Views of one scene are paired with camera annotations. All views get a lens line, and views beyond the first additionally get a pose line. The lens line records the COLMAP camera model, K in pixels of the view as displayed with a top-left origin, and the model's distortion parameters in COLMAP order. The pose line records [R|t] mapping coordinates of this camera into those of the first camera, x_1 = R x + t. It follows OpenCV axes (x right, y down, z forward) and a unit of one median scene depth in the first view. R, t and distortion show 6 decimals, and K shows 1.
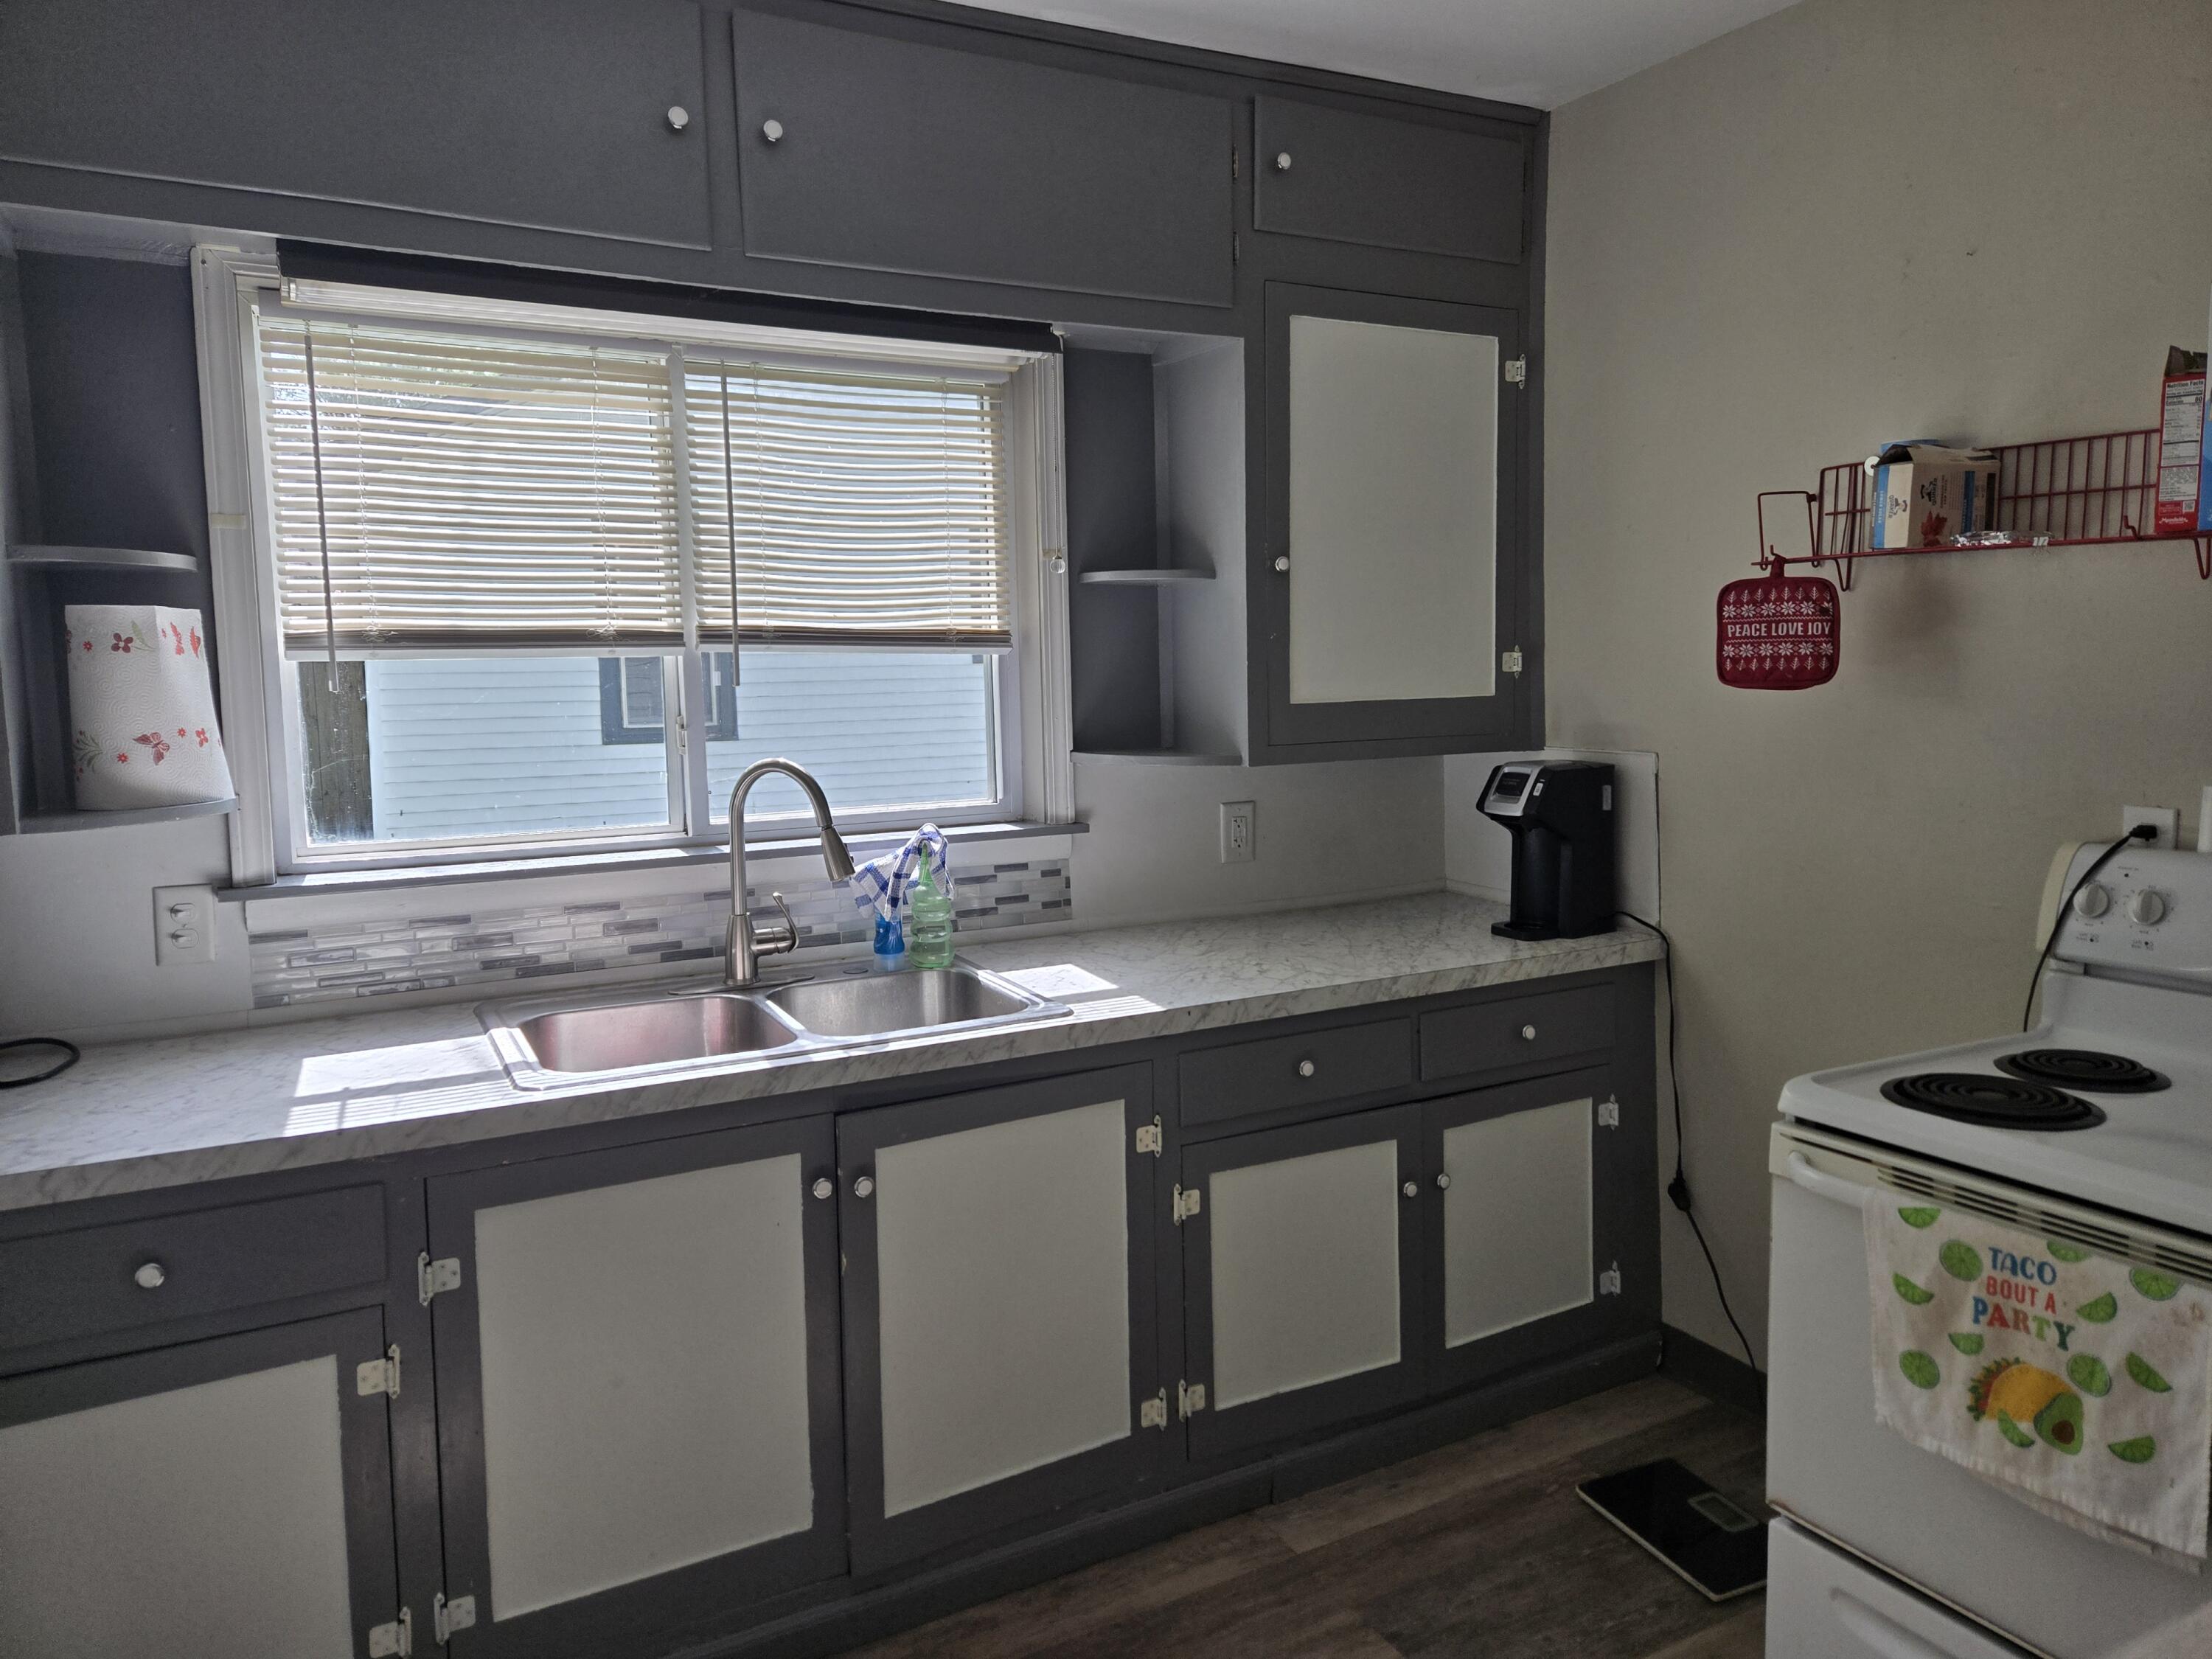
lens RADIAL K [[1489.7, 0, 1108.3], [0, 1489.7, 787.1], [0, 0, 1]] dist [0.098281, -0.093406]
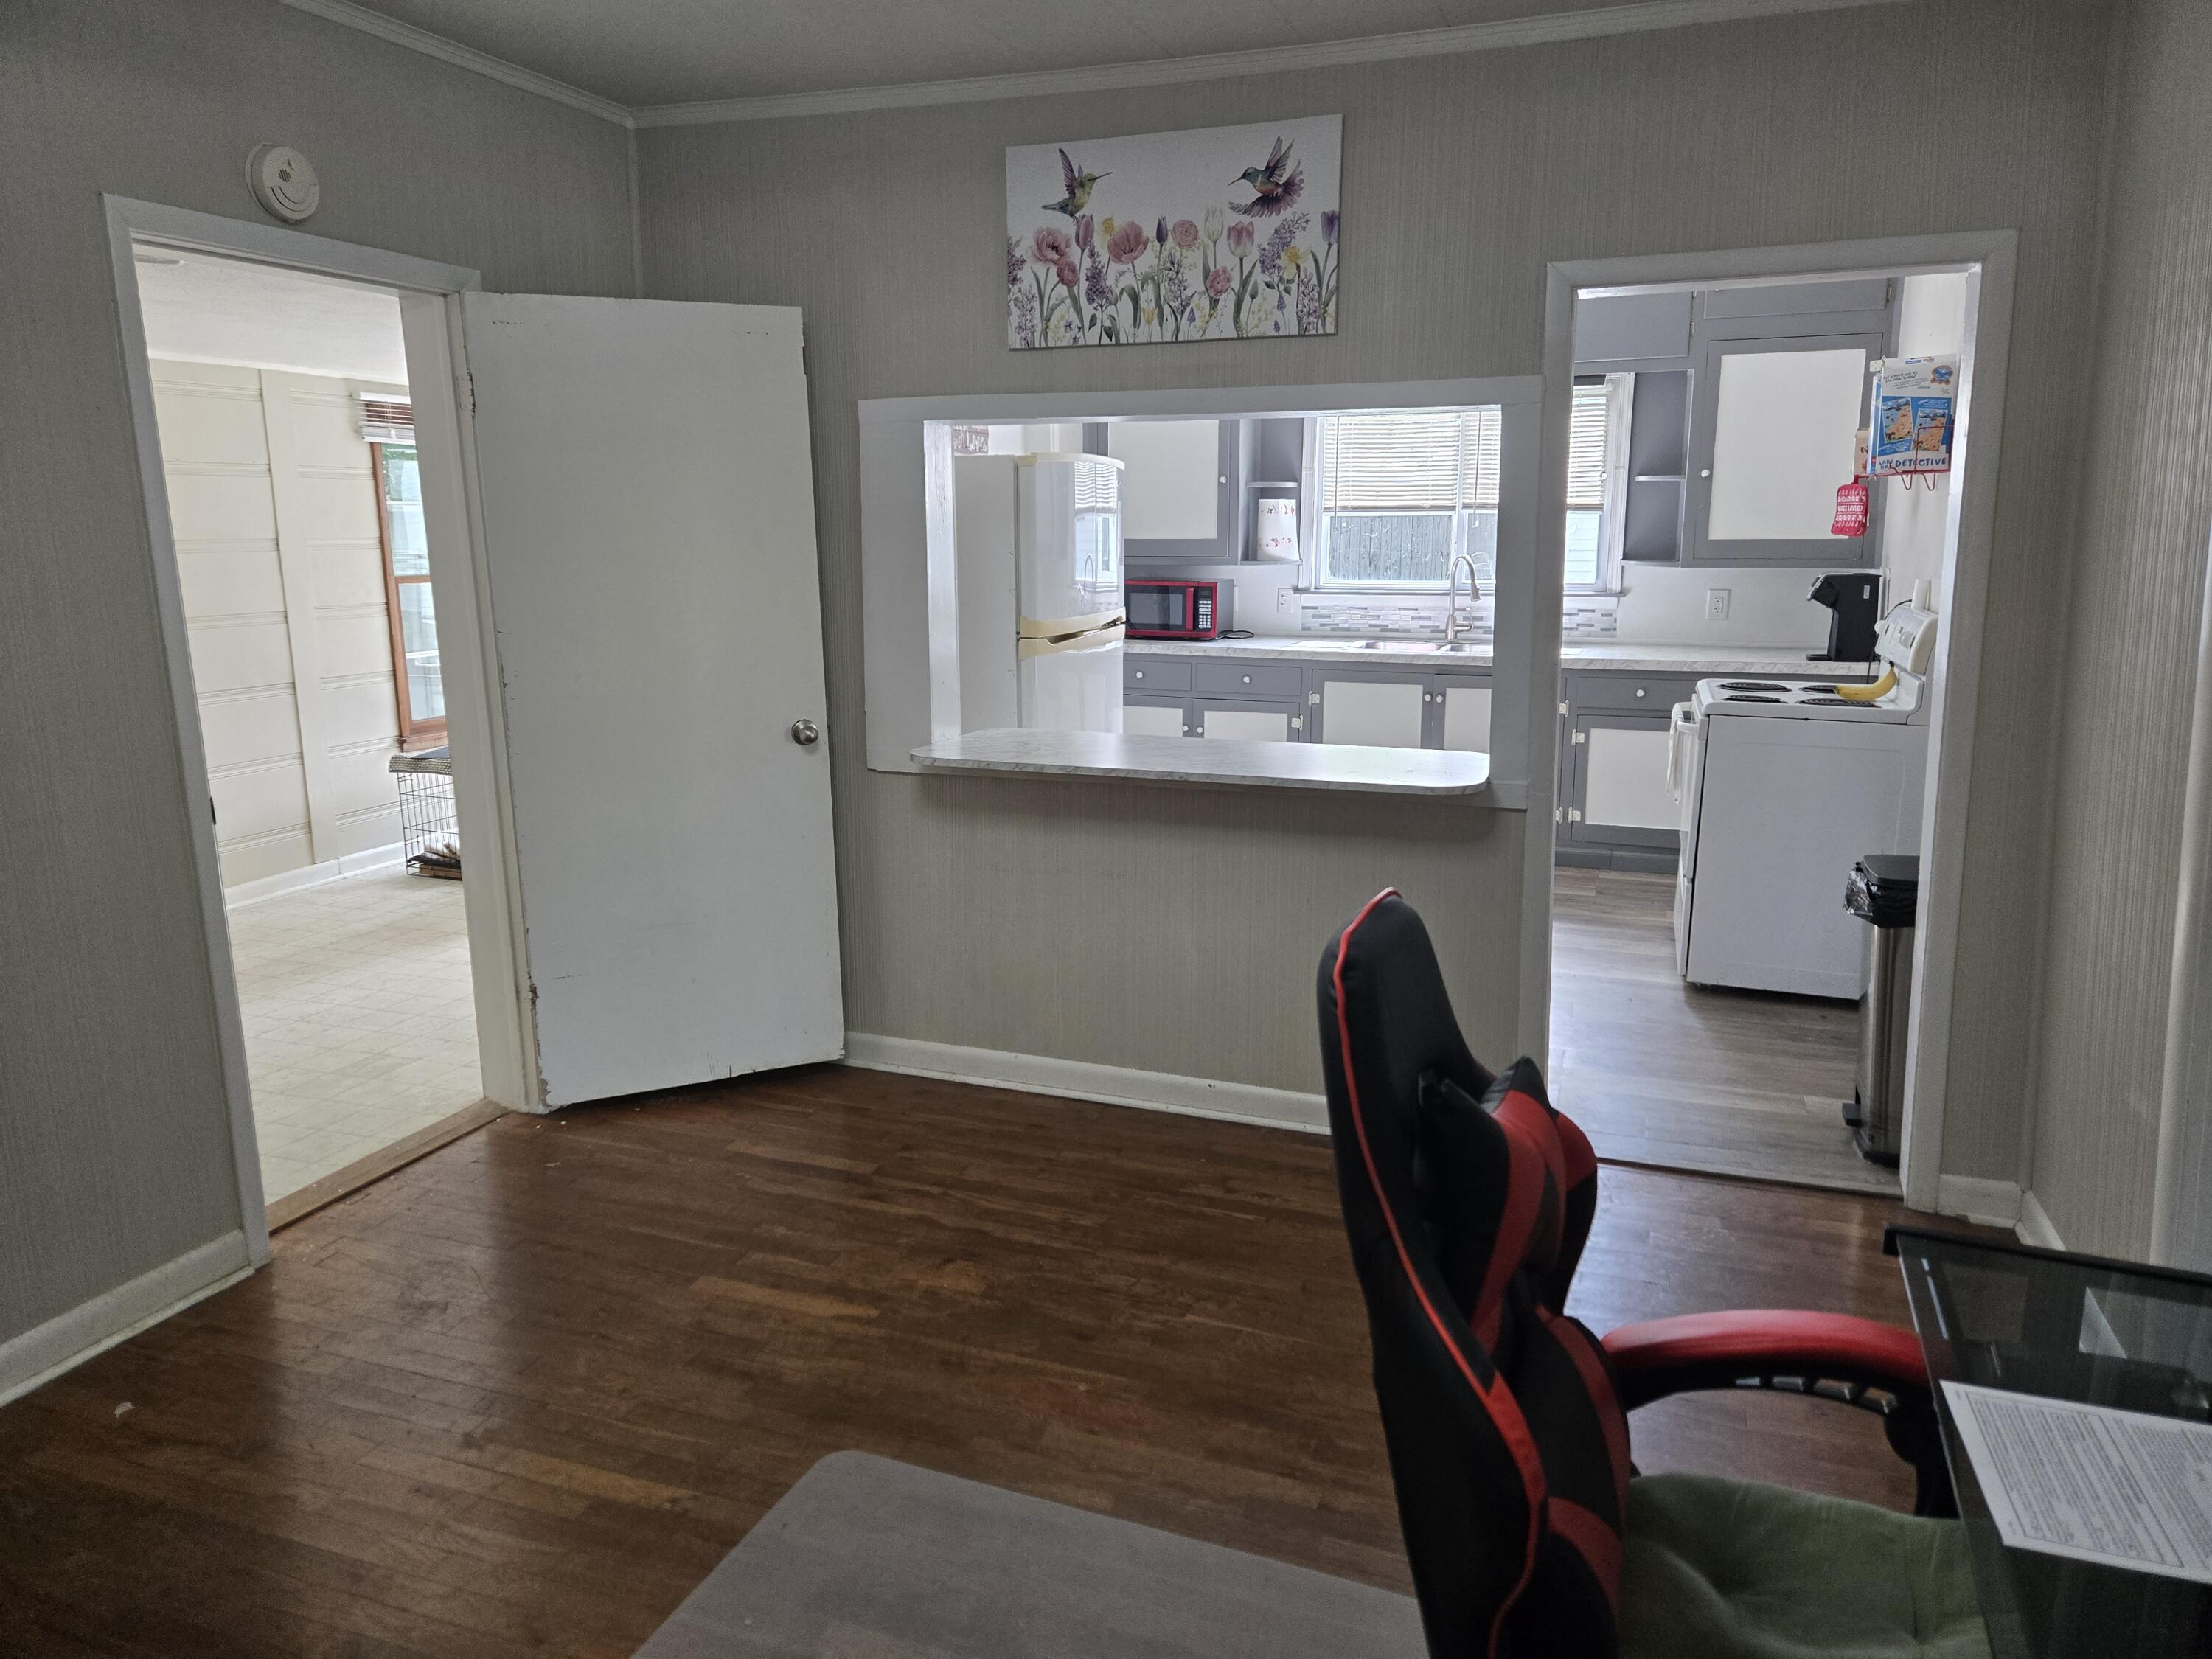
lens RADIAL K [[1489.7, 0, 1108.3], [0, 1489.7, 787.1], [0, 0, 1]] dist [0.098281, -0.093406]
pose [[0.664688, 0.148754, -0.732163, 1.372743], [-0.073382, 0.988239, 0.134161, 0.077388], [0.743508, -0.035447, 0.667786, -1.262278]]
